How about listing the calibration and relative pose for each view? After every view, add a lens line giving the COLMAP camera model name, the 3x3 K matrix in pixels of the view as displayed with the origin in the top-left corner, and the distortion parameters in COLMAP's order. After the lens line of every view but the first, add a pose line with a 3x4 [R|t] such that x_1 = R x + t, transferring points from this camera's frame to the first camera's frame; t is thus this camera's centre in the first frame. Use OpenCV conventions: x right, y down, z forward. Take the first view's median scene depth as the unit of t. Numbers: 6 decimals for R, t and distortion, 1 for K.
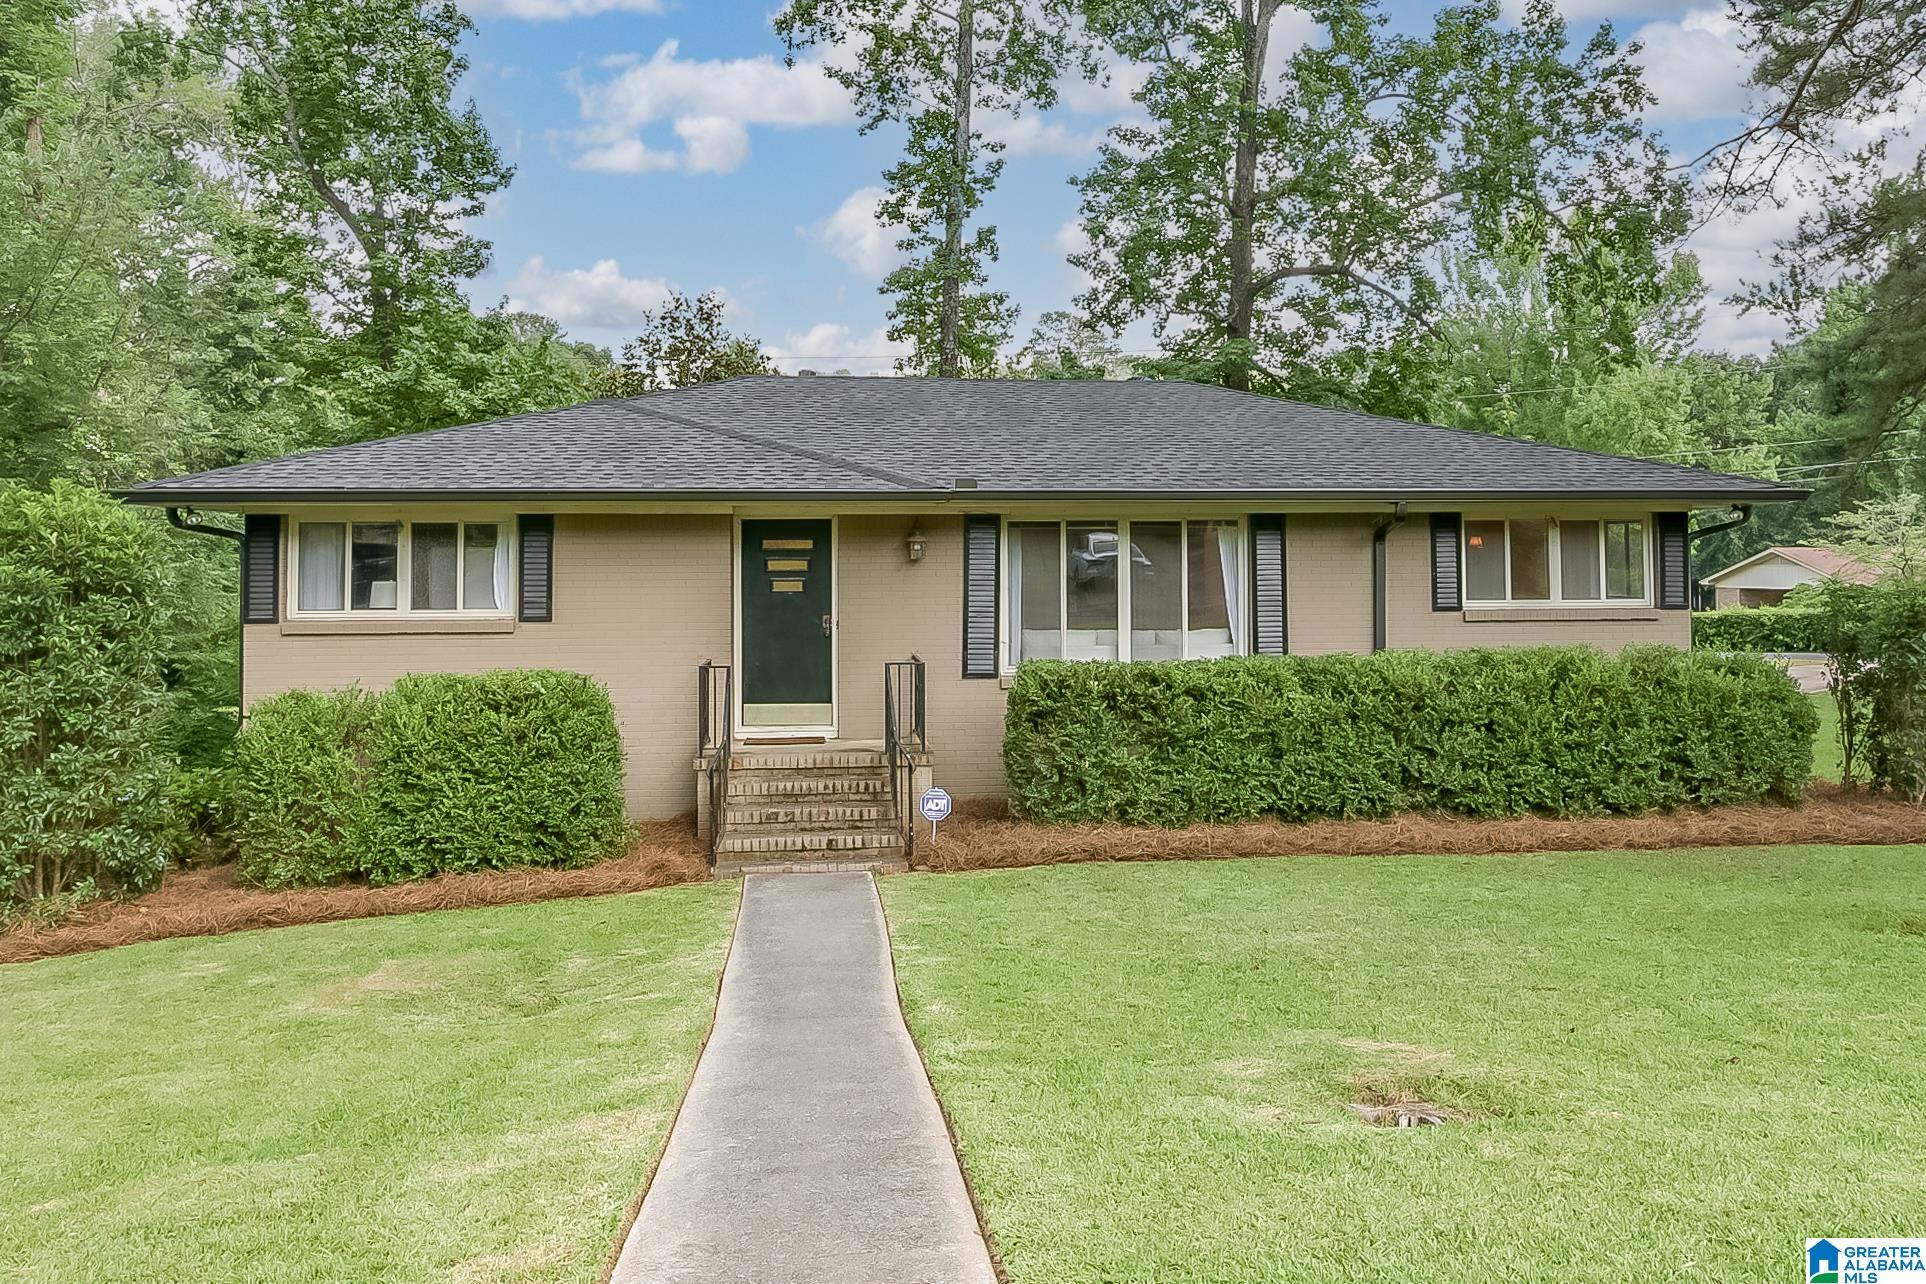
lens RADIAL K [[1323.5, 0, 934.5], [0, 1323.5, 544.0], [0, 0, 1]] dist [-0.005334, 0.000447]
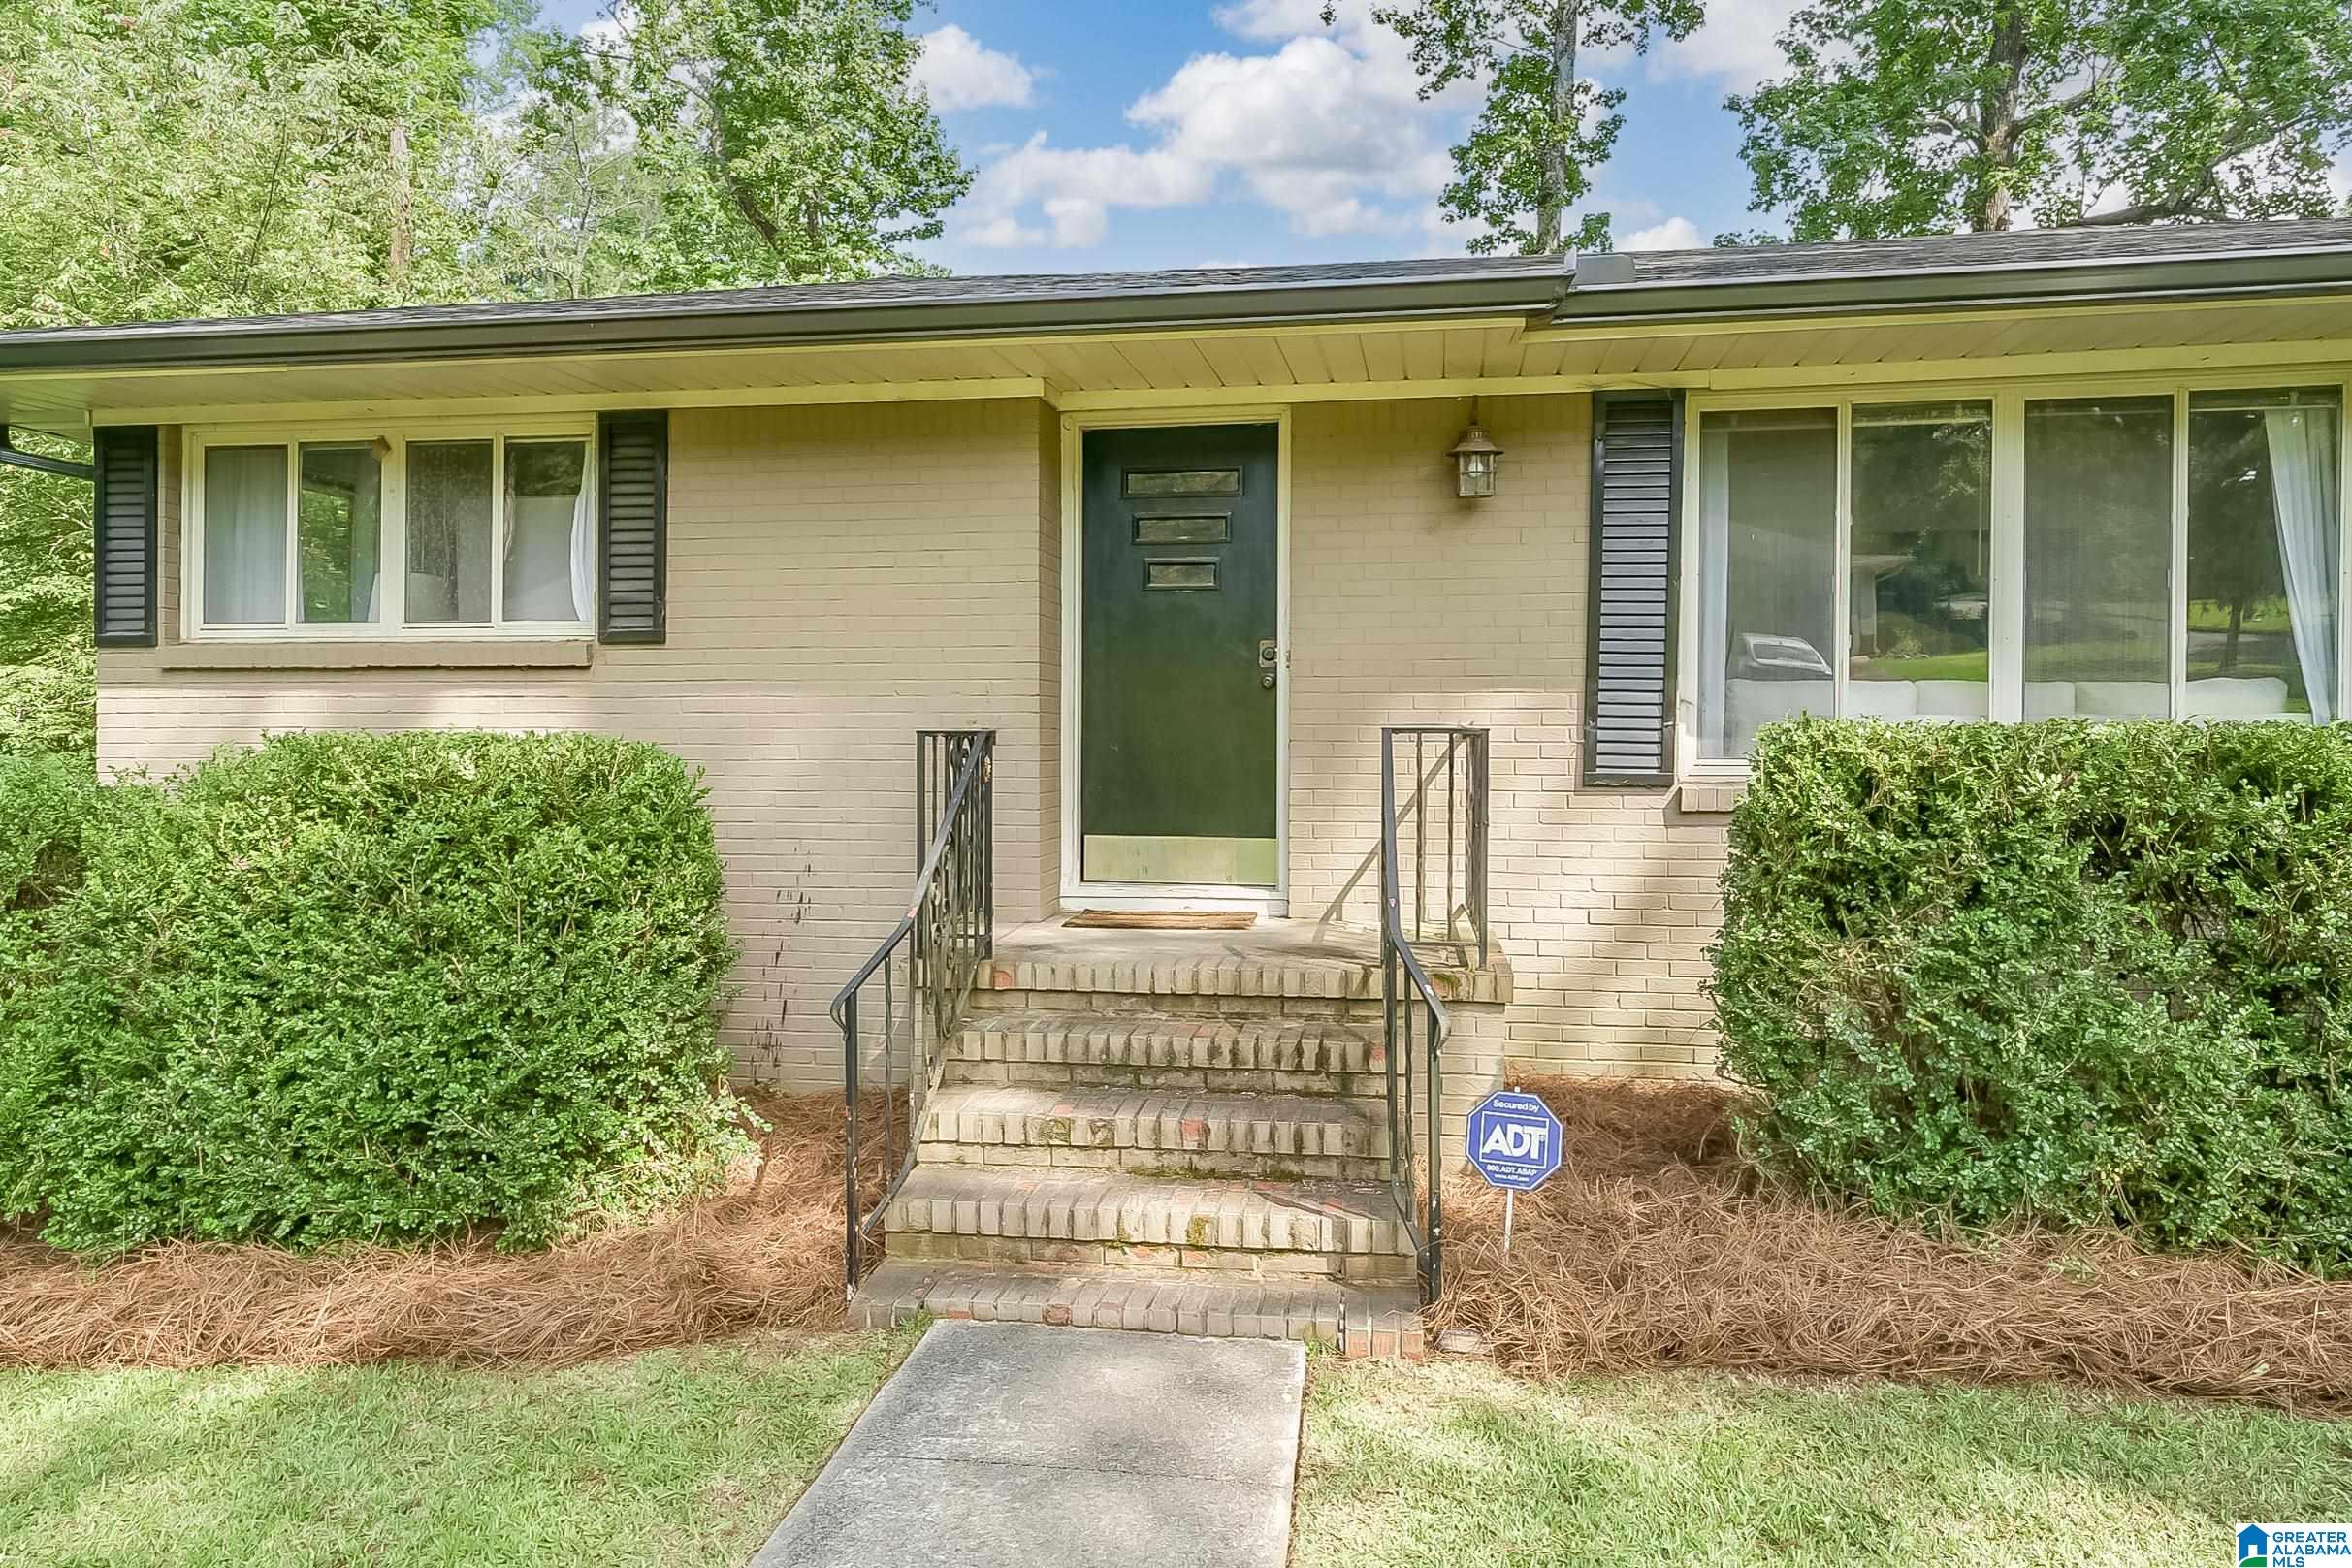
lens RADIAL K [[1403.0, 0, 1191.2], [0, 1403.0, 737.4], [0, 0, 1]] dist [0.015728, -0.000396]
pose [[0.974000, 0.008645, -0.226381, 0.000944], [-0.001885, 0.999546, 0.030057, 0.072952], [0.226539, -0.028849, 0.973575, 0.539903]]
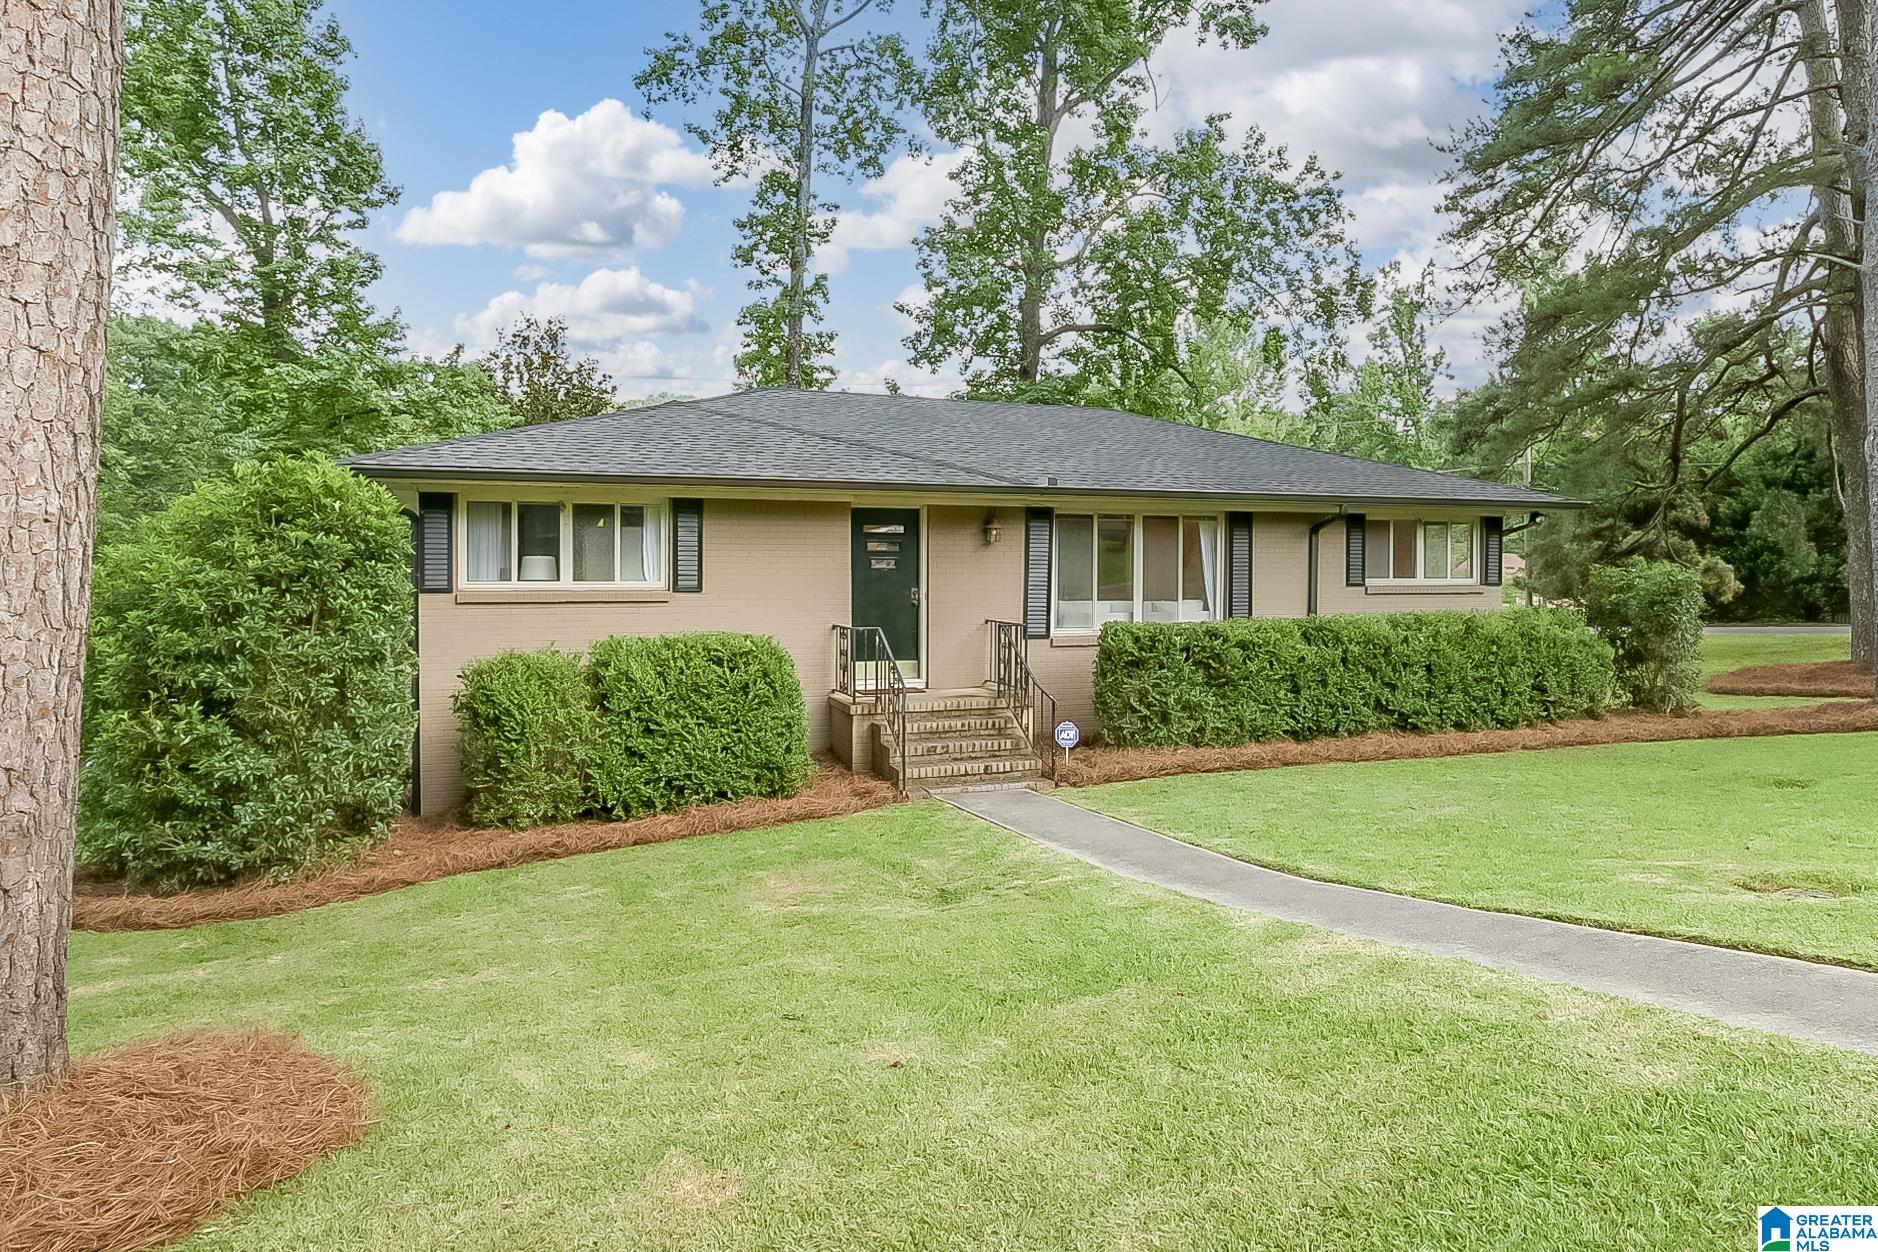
lens RADIAL K [[1095.2, 0, 933.6], [0, 1095.2, 601.9], [0, 0, 1]] dist [-0.012315, 0.002419]
pose [[0.967773, -0.000660, 0.251824, -0.320304], [-0.011756, 0.998788, 0.047796, 0.018648], [-0.251551, -0.049216, 0.966592, 0.025948]]
